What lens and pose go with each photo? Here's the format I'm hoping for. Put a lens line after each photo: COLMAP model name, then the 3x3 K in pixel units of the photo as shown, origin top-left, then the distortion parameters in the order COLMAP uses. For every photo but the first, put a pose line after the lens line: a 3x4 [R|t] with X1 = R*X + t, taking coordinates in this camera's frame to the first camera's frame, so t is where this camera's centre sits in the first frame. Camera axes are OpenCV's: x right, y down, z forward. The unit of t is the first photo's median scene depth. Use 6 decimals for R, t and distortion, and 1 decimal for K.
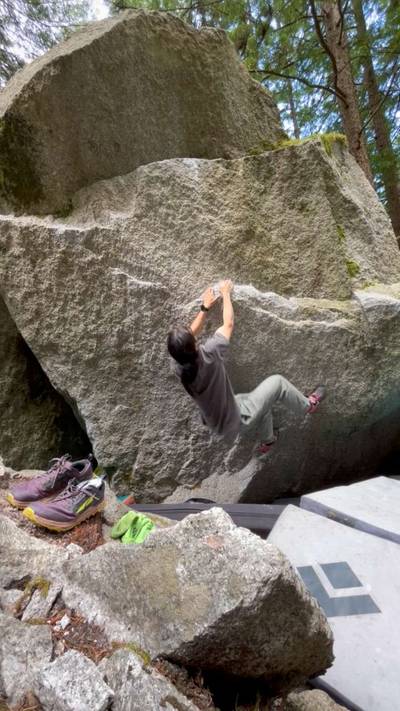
lens RADIAL K [[319.5, 0, 200.7], [0, 319.5, 353.5], [0, 0, 1]] dist [-0.003131, -0.000560]
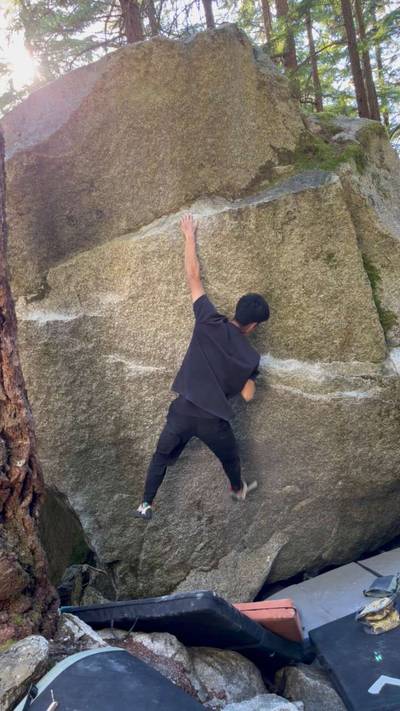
lens RADIAL K [[590.4, 0, 201.9], [0, 590.4, 356.6], [0, 0, 1]] dist [0.076097, -0.130149]
pose [[0.994276, -0.077318, 0.073736, -0.135971], [0.059642, 0.974266, 0.217367, -0.565519], [-0.088645, -0.211725, 0.973301, -0.505593]]
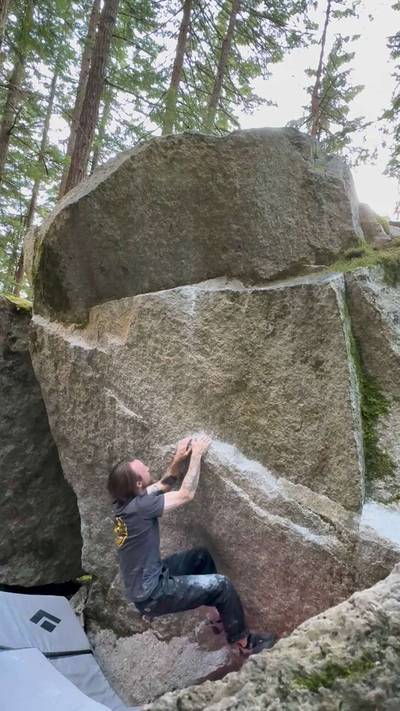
lens RADIAL K [[462.9, 0, 200.0], [0, 462.9, 355.5], [0, 0, 1]] dist [-0.000694, 0.000781]
pose [[0.805625, 0.205770, -0.555542, 0.688758], [-0.195714, 0.977534, 0.078257, -0.513480], [0.559164, 0.045681, 0.827798, -0.008235]]
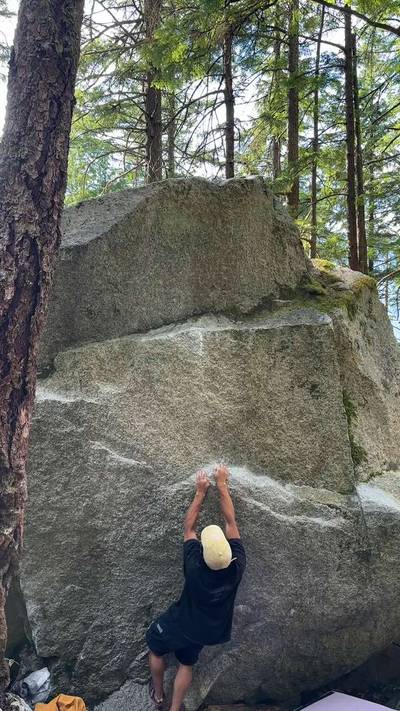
lens RADIAL K [[600.9, 0, 200.0], [0, 600.9, 355.5], [0, 0, 1]] dist [0.169311, -0.326235]
pose [[0.984676, 0.117792, 0.128602, -0.219788], [-0.124108, 0.991370, 0.042231, -0.584900], [-0.122518, -0.057544, 0.990797, -0.631569]]
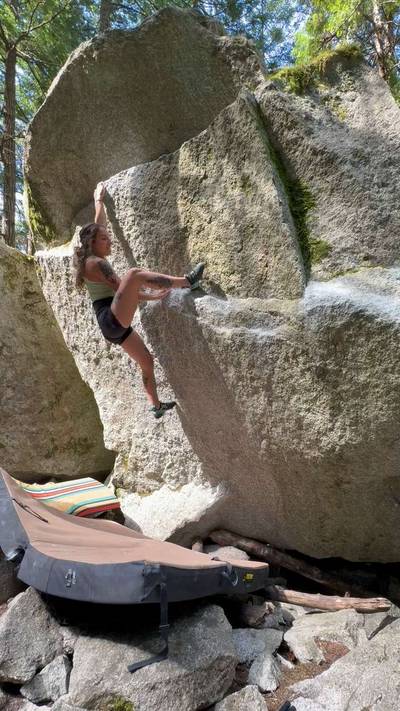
lens RADIAL K [[324.5, 0, 200.0], [0, 324.5, 355.5], [0, 0, 1]] dist [0.000385, 0.000434]
pose [[0.786685, 0.053457, -0.615036, 0.756460], [-0.023563, 0.998118, 0.056614, -0.076836], [0.616905, -0.030045, 0.786464, 0.292718]]
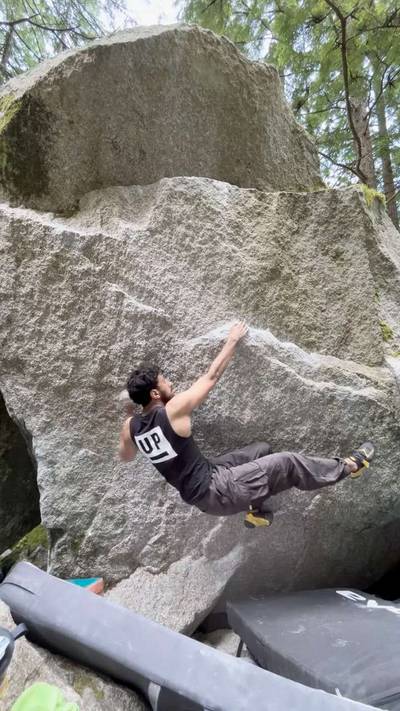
lens RADIAL K [[319.5, 0, 200.7], [0, 319.5, 353.5], [0, 0, 1]] dist [-0.003131, -0.000560]
pose [[0.986177, 0.164978, 0.015405, -0.022710], [-0.161037, 0.976190, -0.145328, -0.003057], [-0.039015, 0.140838, 0.989264, 0.179278]]
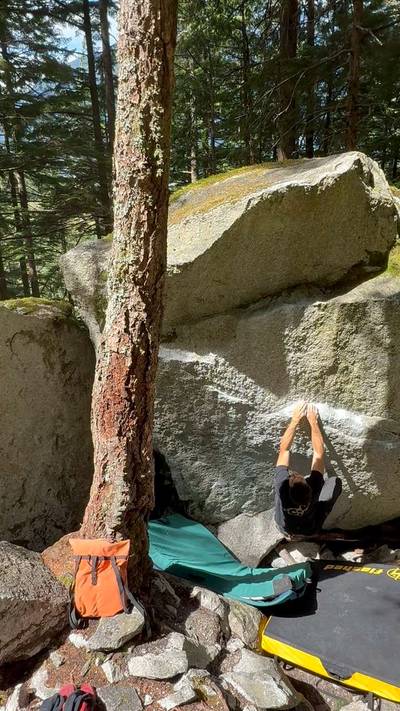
lens RADIAL K [[516.4, 0, 200.0], [0, 516.4, 355.5], [0, 0, 1]] dist [-0.005531, -0.001502]
pose [[0.990060, 0.117330, -0.077551, -0.163511], [-0.070919, 0.892650, 0.445136, -1.156497], [0.121454, -0.435212, 0.892098, -0.603786]]
